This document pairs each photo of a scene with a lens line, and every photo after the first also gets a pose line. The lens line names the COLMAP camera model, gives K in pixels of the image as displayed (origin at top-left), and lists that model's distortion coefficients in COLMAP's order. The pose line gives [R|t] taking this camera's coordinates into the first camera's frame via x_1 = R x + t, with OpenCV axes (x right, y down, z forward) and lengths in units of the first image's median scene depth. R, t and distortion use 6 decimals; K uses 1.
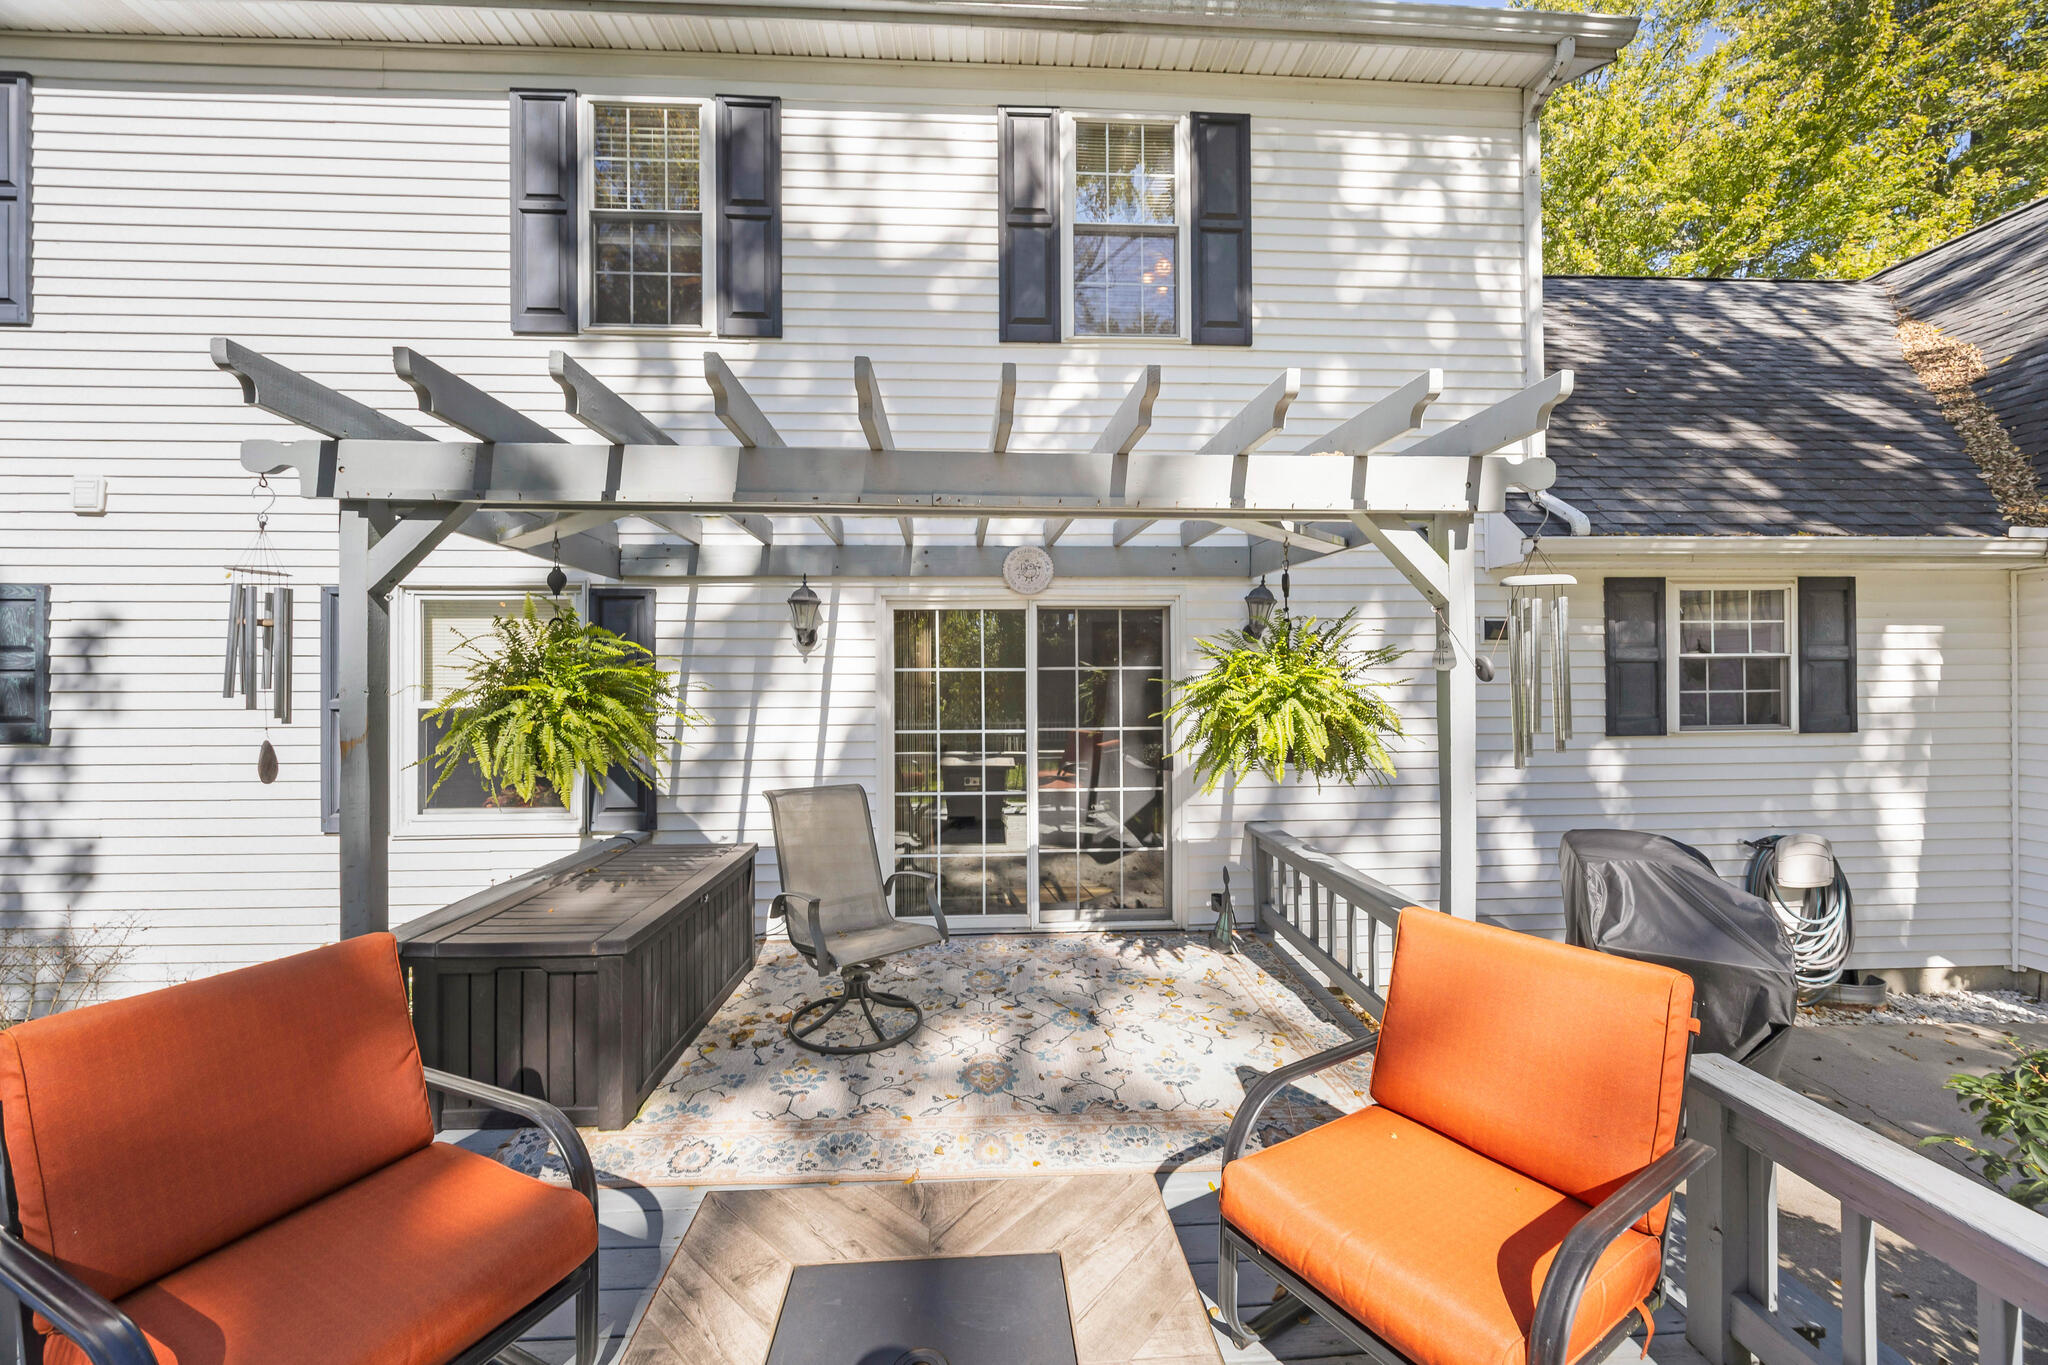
lens RADIAL K [[769.3, 0, 1024.0], [0, 769.3, 682.5], [0, 0, 1]] dist [-0.006408, 0.000082]
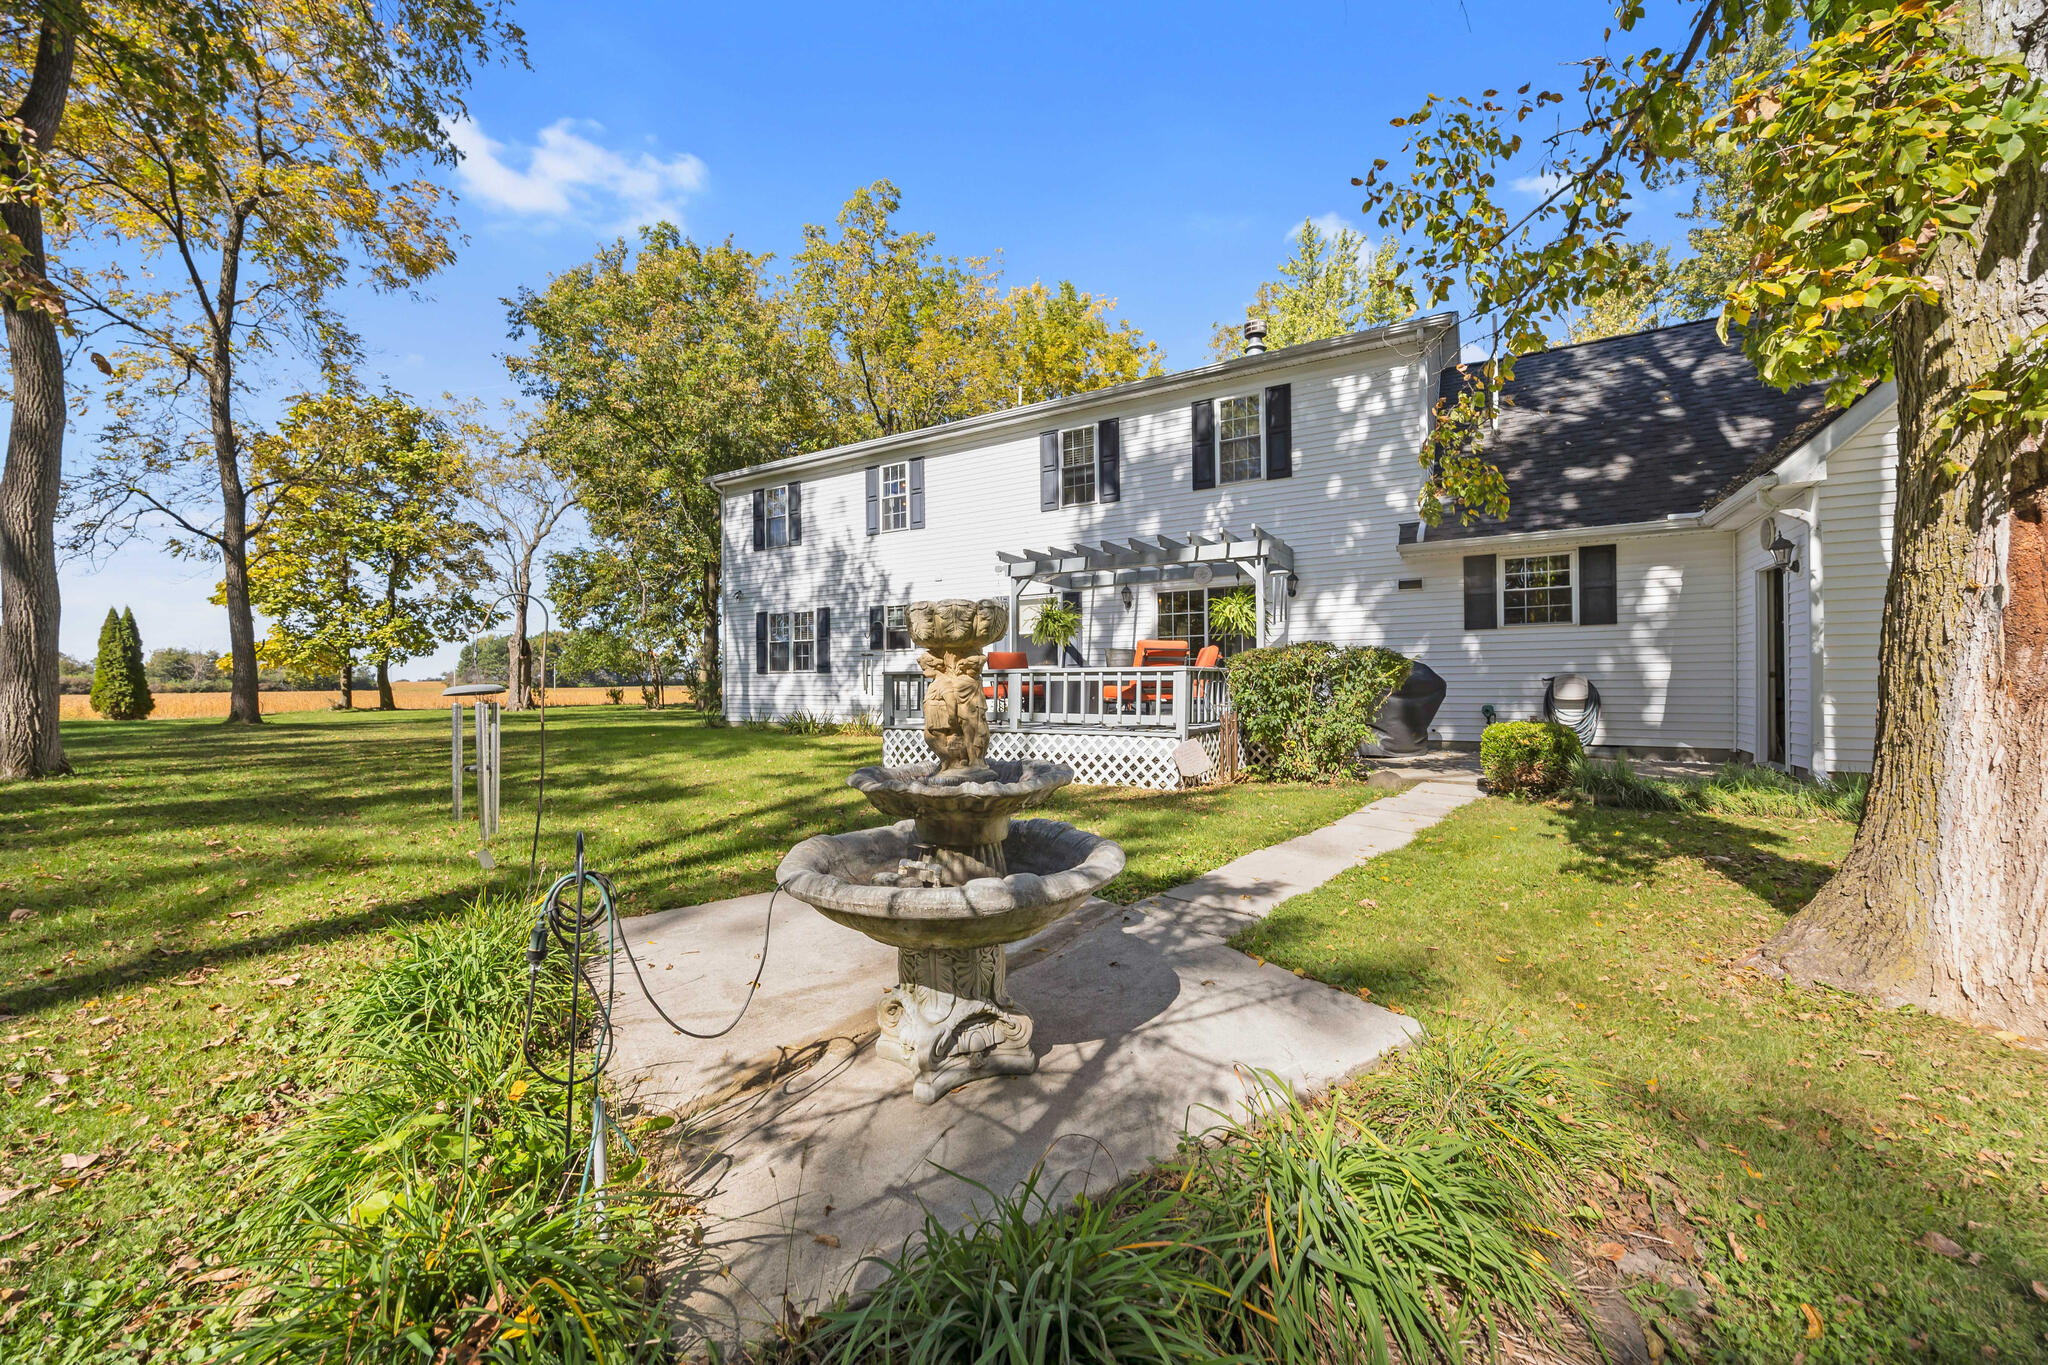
lens RADIAL K [[820.9, 0, 1017.7], [0, 820.9, 671.9], [0, 0, 1]] dist [-0.006966, 0.000035]
pose [[0.821361, -0.012083, -0.570281, 1.023054], [0.001597, 0.999820, -0.018883, 0.225697], [0.570406, 0.014598, 0.821233, -1.583254]]
